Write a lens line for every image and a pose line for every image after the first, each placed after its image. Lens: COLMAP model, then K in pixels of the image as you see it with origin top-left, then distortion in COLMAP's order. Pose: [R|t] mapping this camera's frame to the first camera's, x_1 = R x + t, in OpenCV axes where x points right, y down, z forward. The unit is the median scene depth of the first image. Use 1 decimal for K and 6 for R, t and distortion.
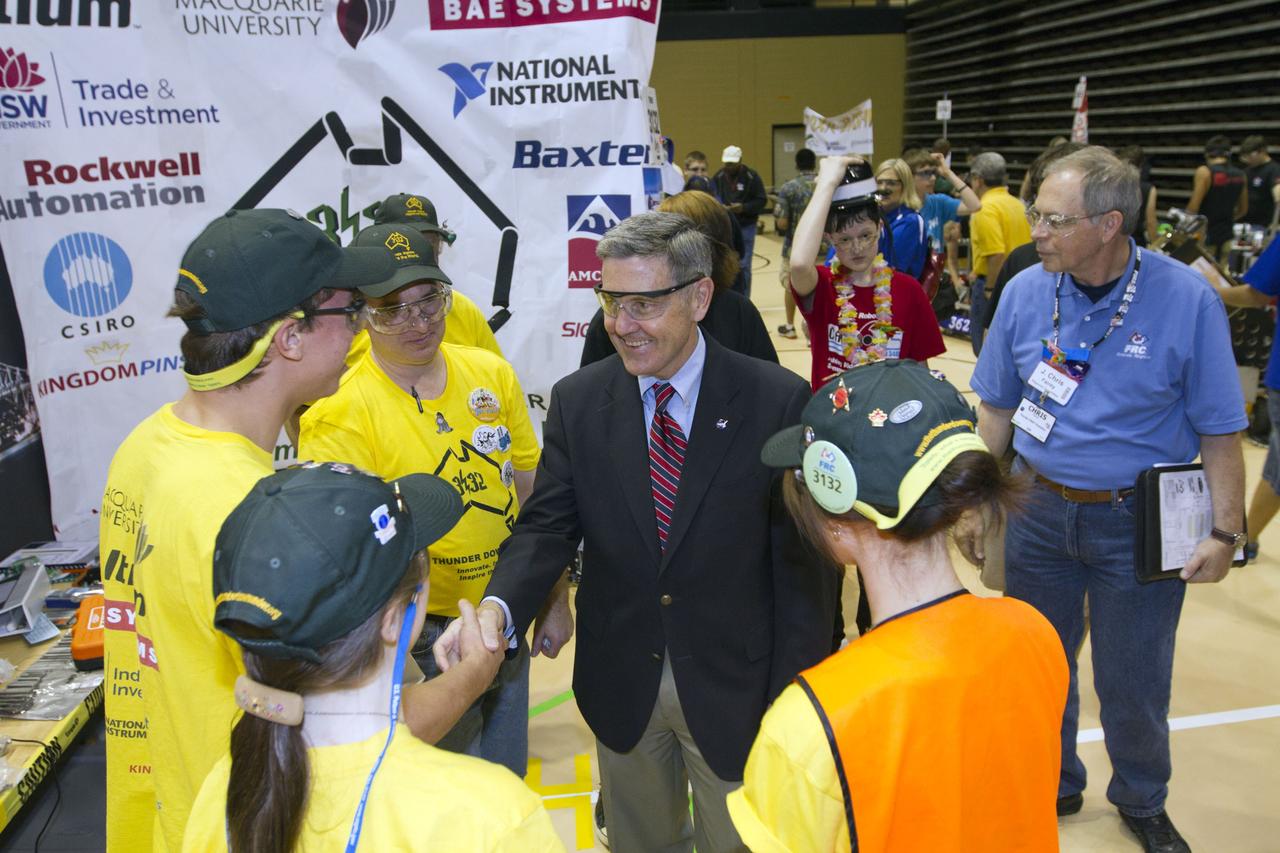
lens RADIAL K [[938.4, 0, 640.0], [0, 938.4, 426.5], [0, 0, 1]] dist [-0.046789, 0.008083]
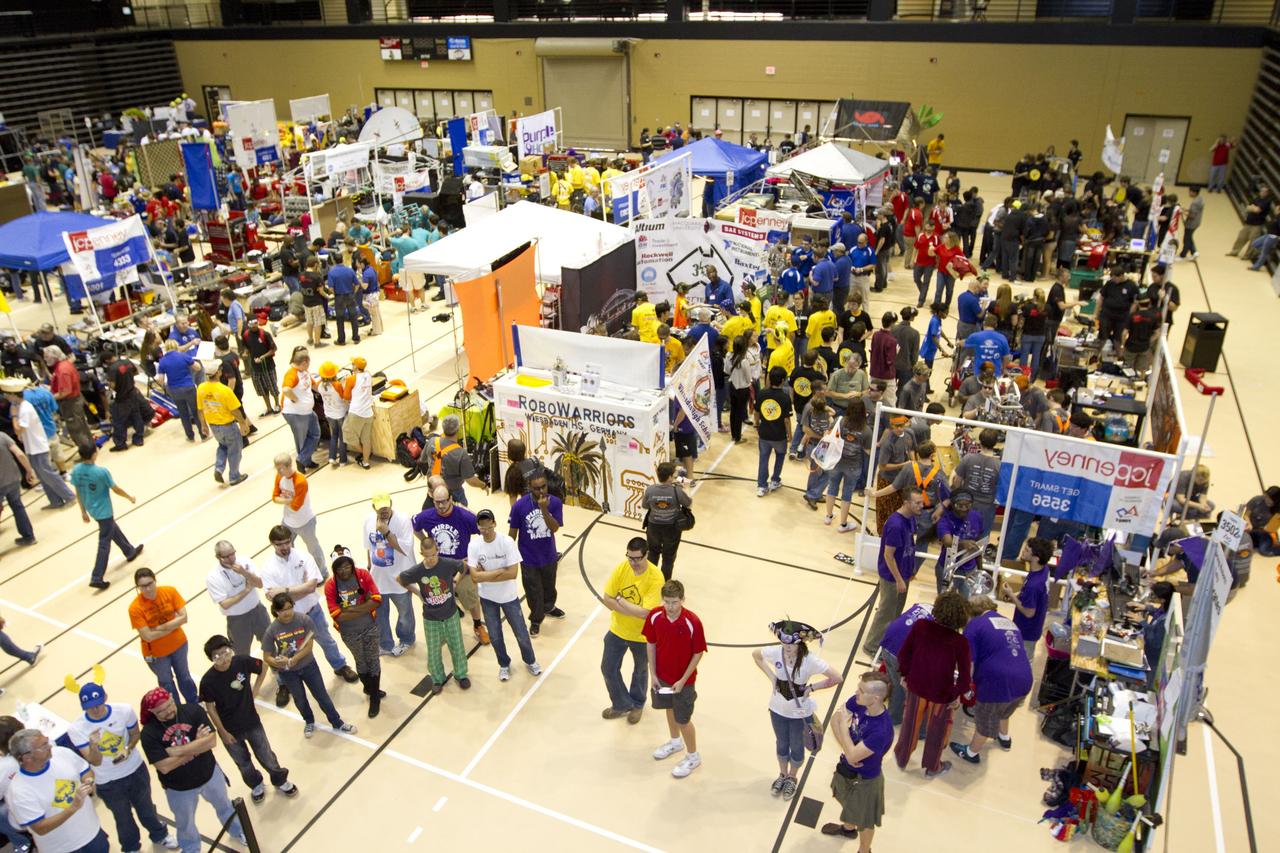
lens RADIAL K [[938.4, 0, 640.0], [0, 938.4, 426.5], [0, 0, 1]] dist [-0.046789, 0.008083]
pose [[0.859355, 0.241751, -0.450629, 1.753047], [-0.162140, 0.964543, 0.208250, -0.395922], [0.484995, -0.105896, 0.868082, -3.335873]]
